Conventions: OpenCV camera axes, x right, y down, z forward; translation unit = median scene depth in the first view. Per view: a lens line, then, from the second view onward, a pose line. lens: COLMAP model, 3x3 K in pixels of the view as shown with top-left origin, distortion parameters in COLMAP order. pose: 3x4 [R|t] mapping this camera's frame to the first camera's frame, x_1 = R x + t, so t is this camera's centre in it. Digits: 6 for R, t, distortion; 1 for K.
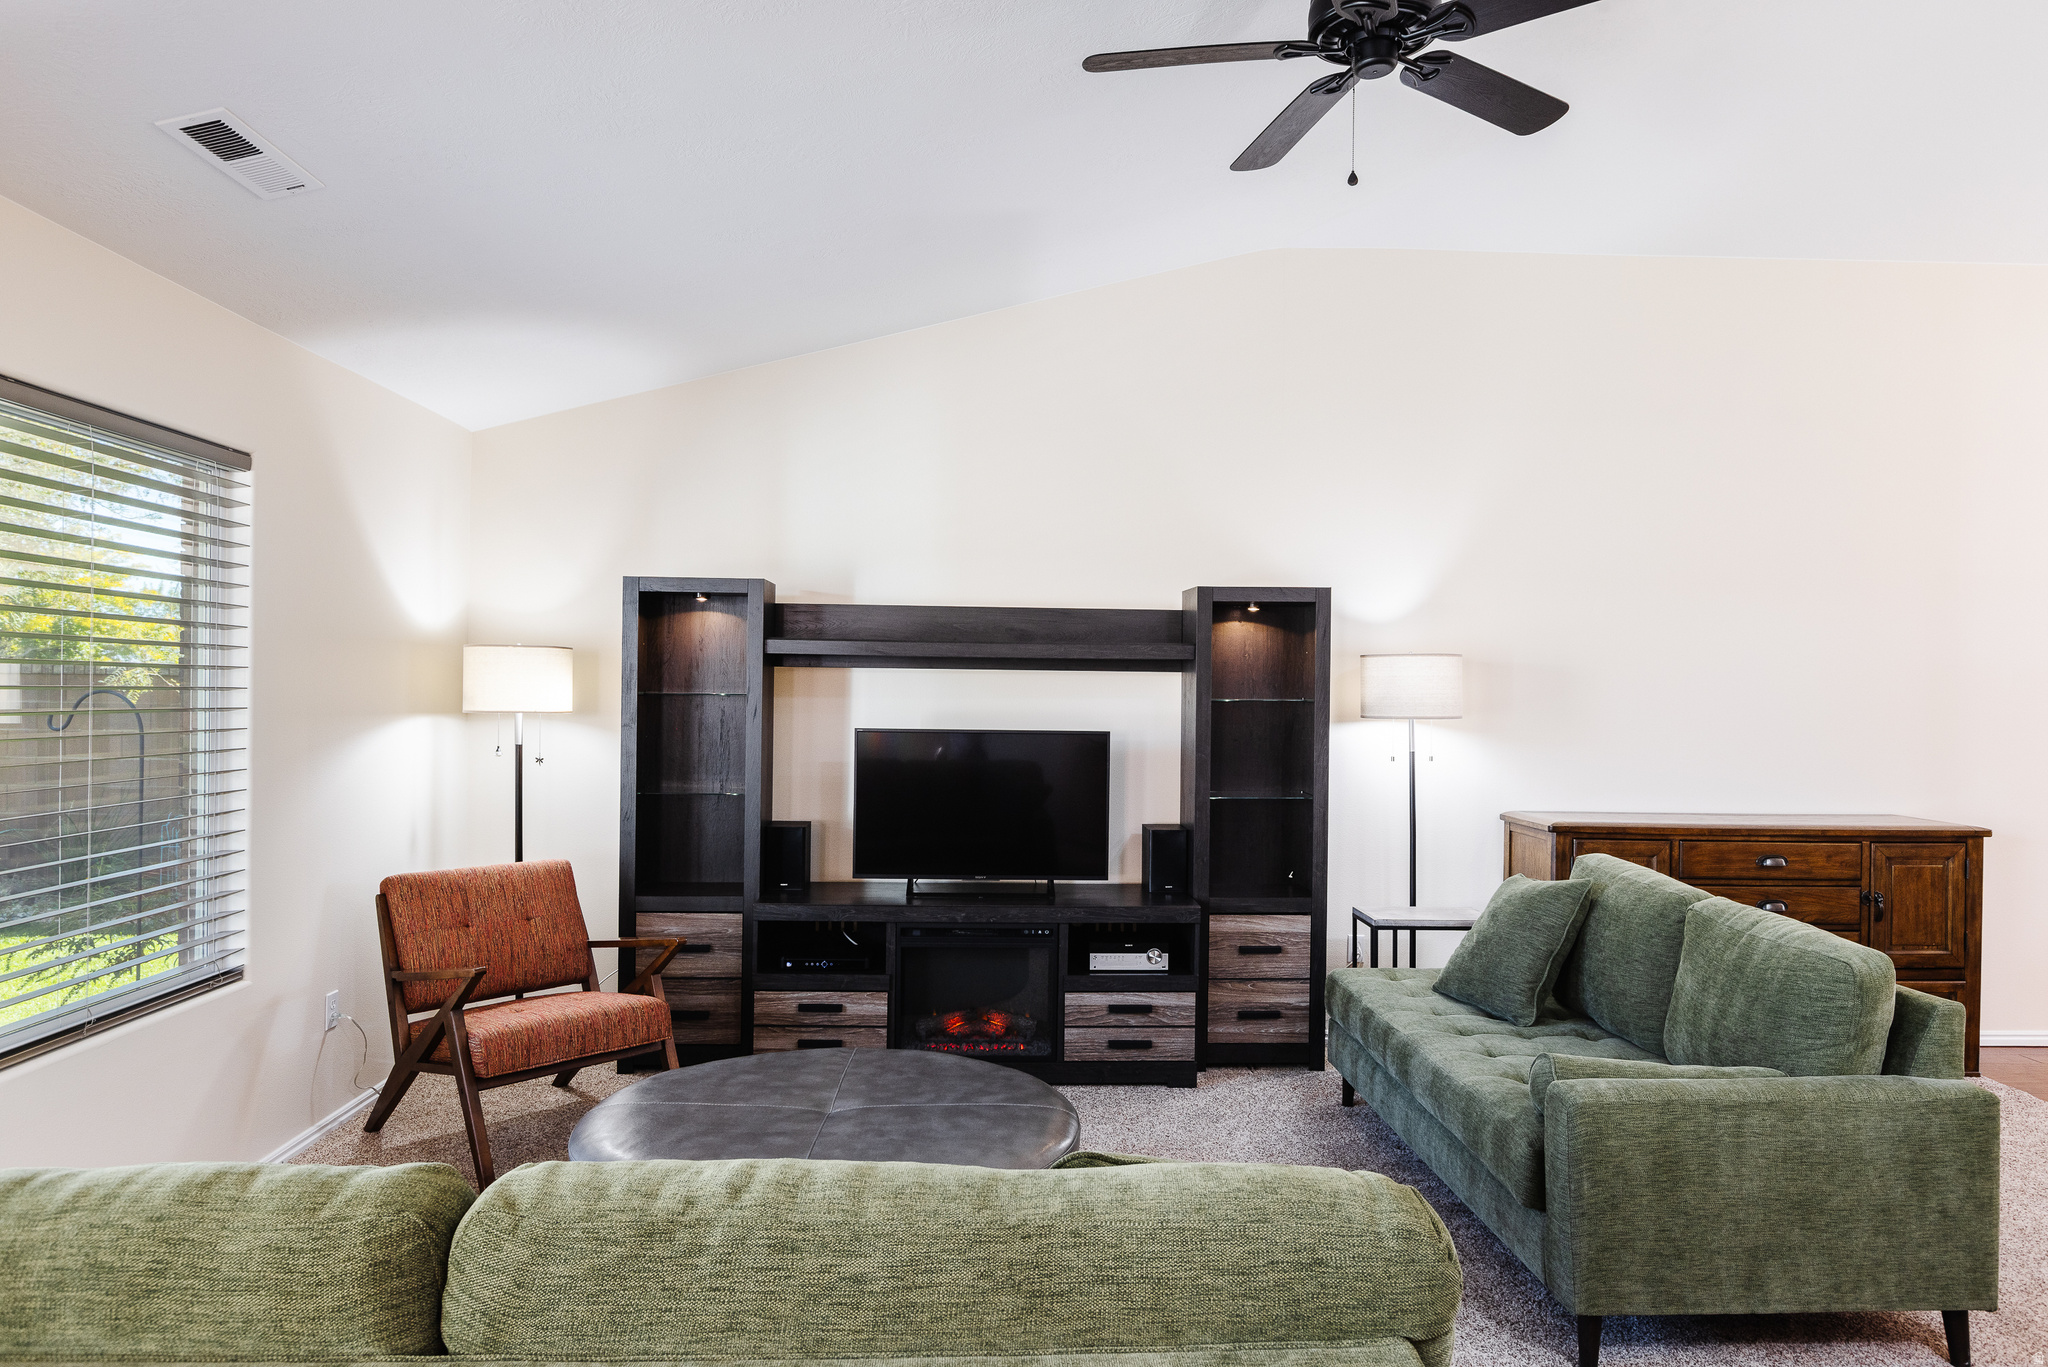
lens RADIAL K [[1312.3, 0, 1029.7], [0, 1312.3, 694.0], [0, 0, 1]] dist [-0.004990, -0.002133]
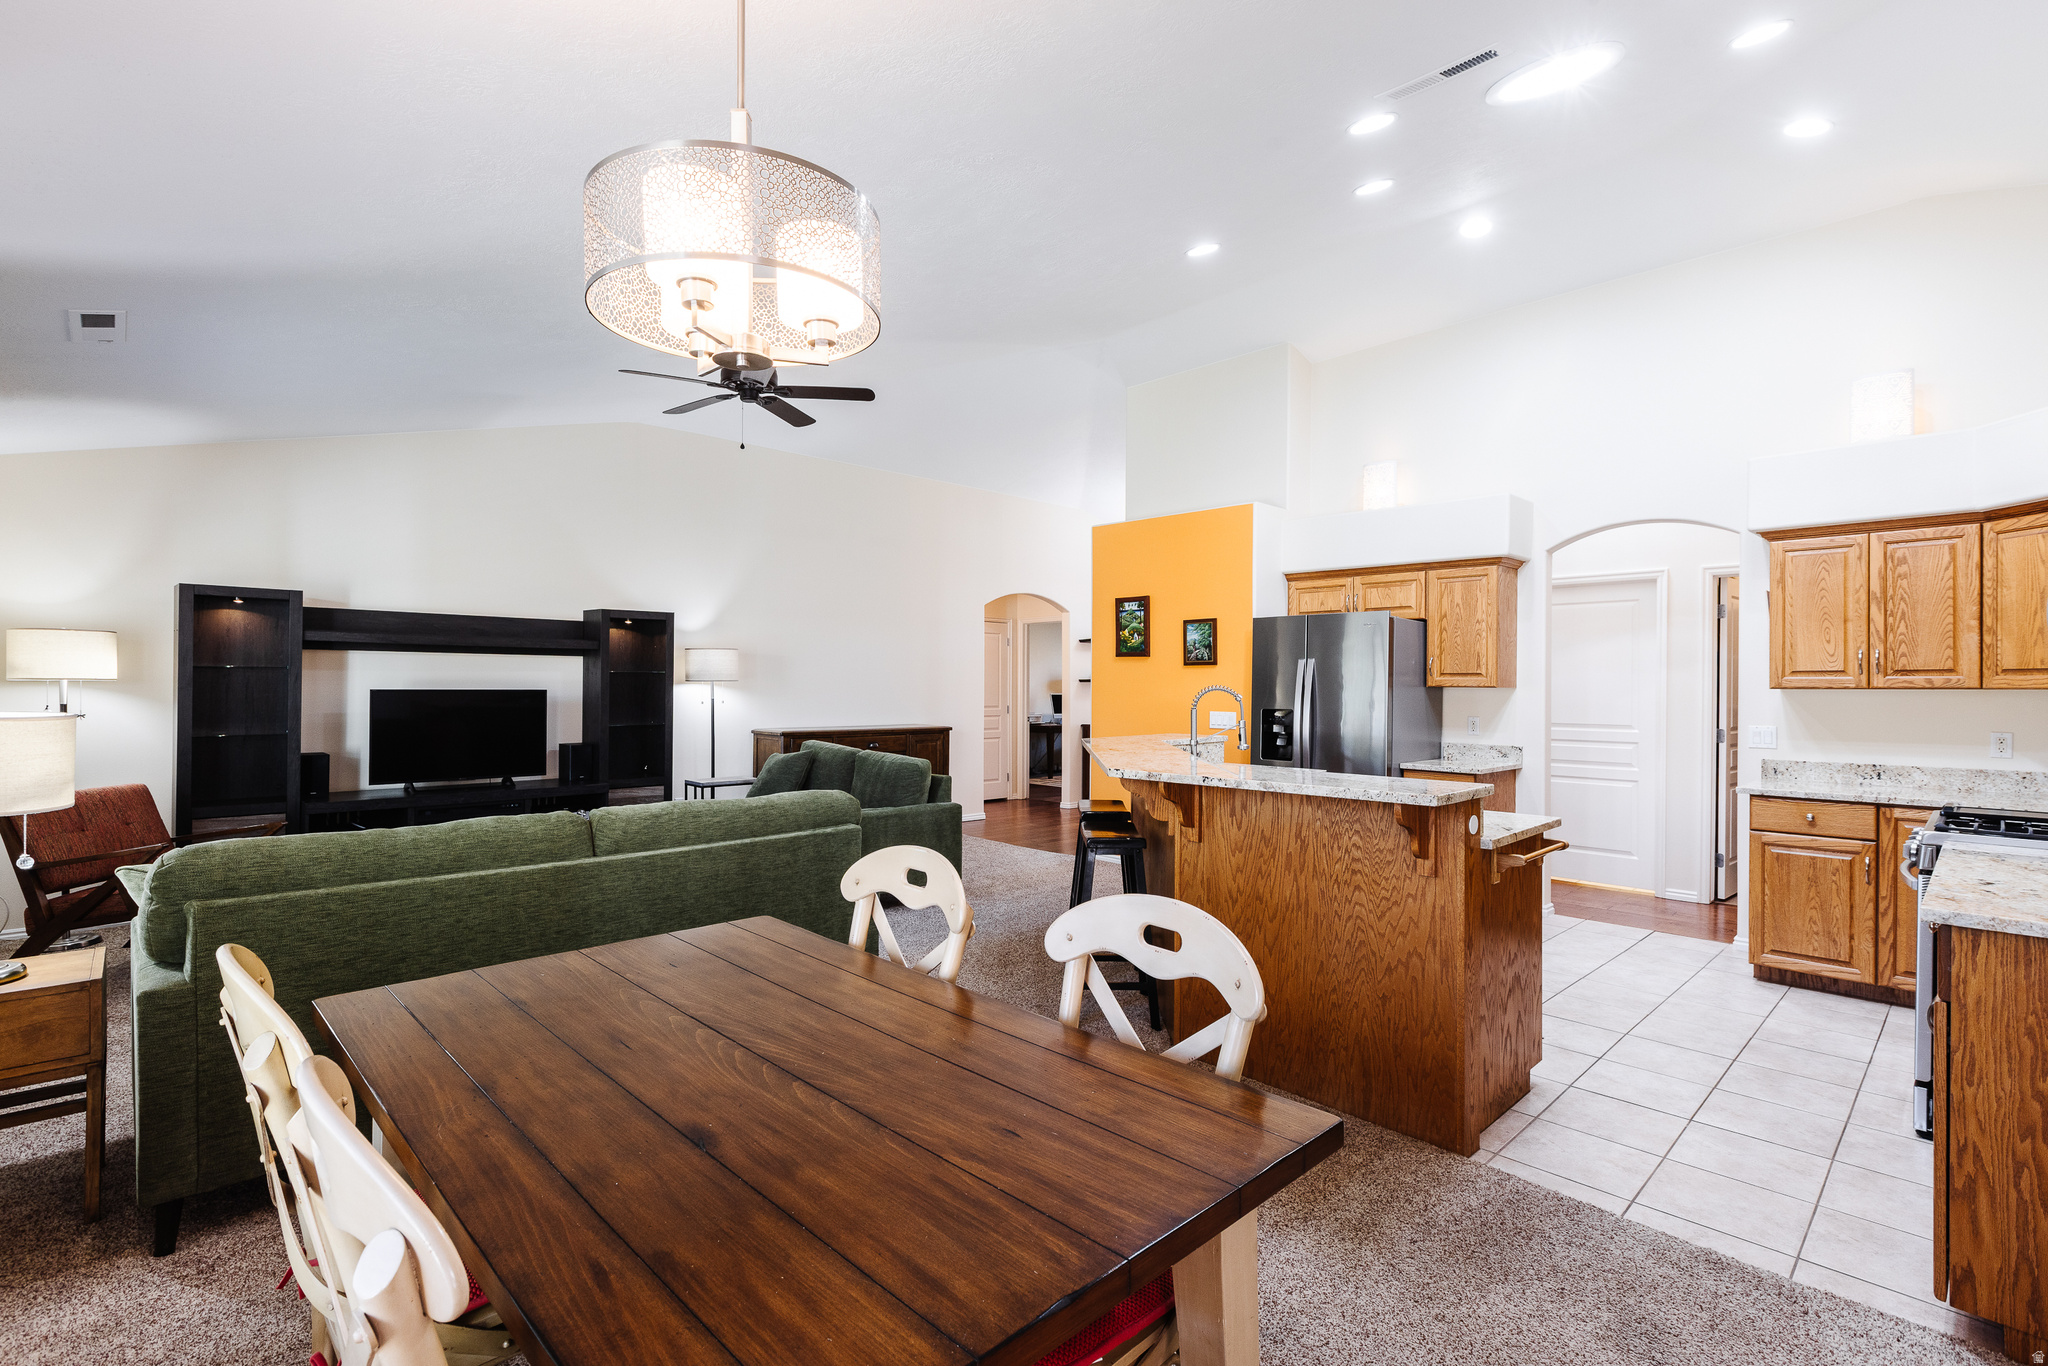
lens RADIAL K [[945.3, 0, 1024.0], [0, 945.3, 683.0], [0, 0, 1]] dist [0.002704, 0.000200]
pose [[0.746458, -0.005627, 0.665408, -0.308458], [0.003325, 0.999983, 0.004726, 0.016299], [-0.665424, -0.001315, 0.746465, -0.368309]]
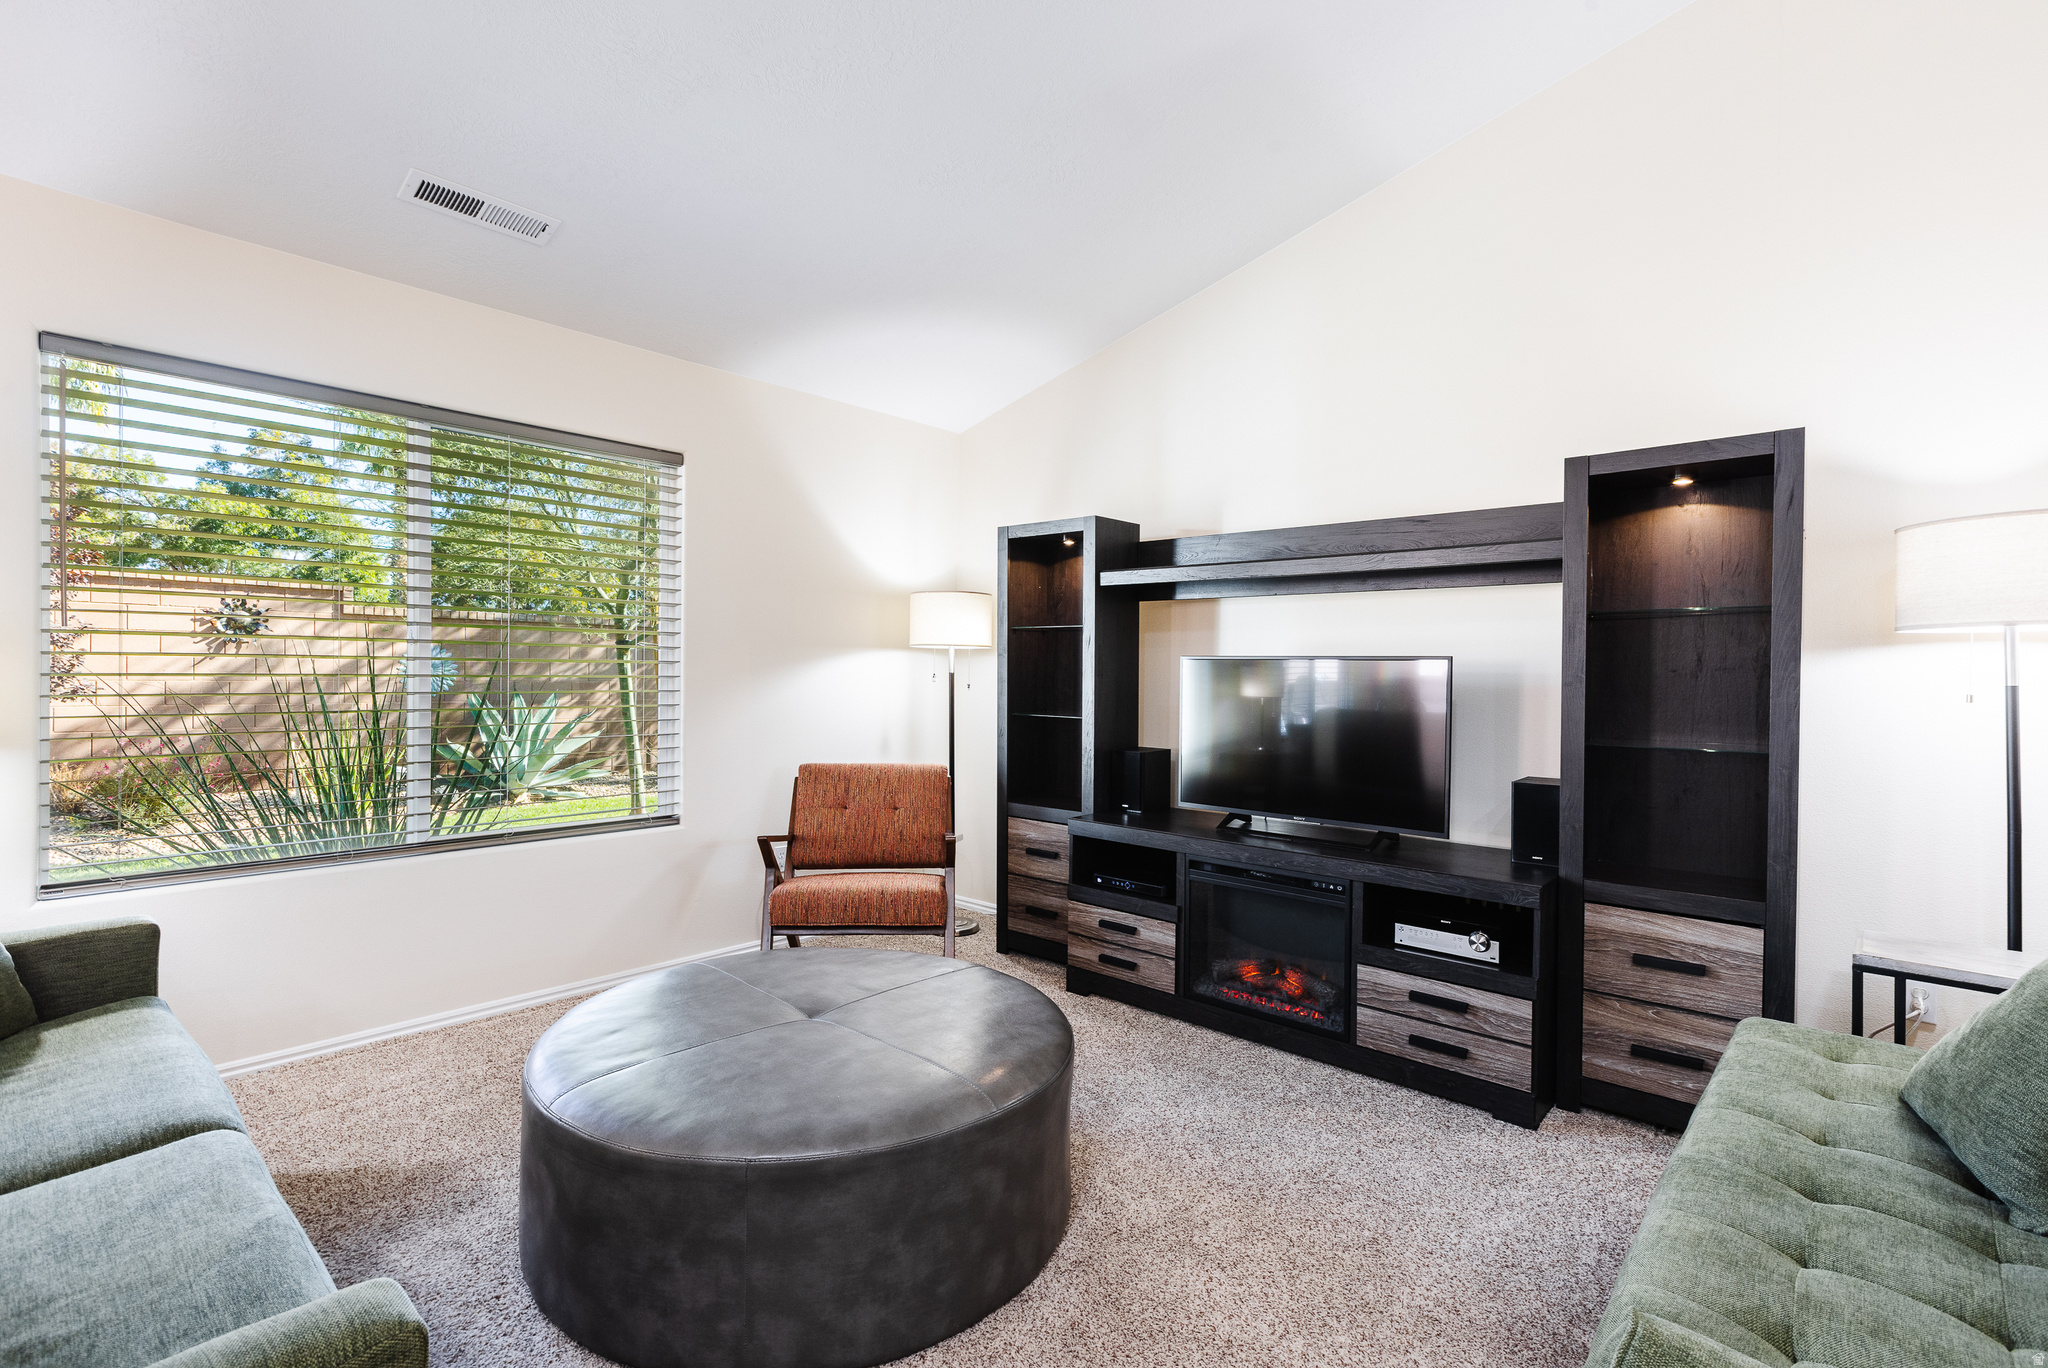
lens RADIAL K [[954.7, 0, 989.4], [0, 954.7, 683.6], [0, 0, 1]] dist [0.001825, 0.000844]
pose [[0.706018, 0.006949, -0.708159, 0.284804], [-0.004346, 0.999976, 0.005479, 0.044595], [0.708180, -0.000791, 0.706031, 0.390306]]
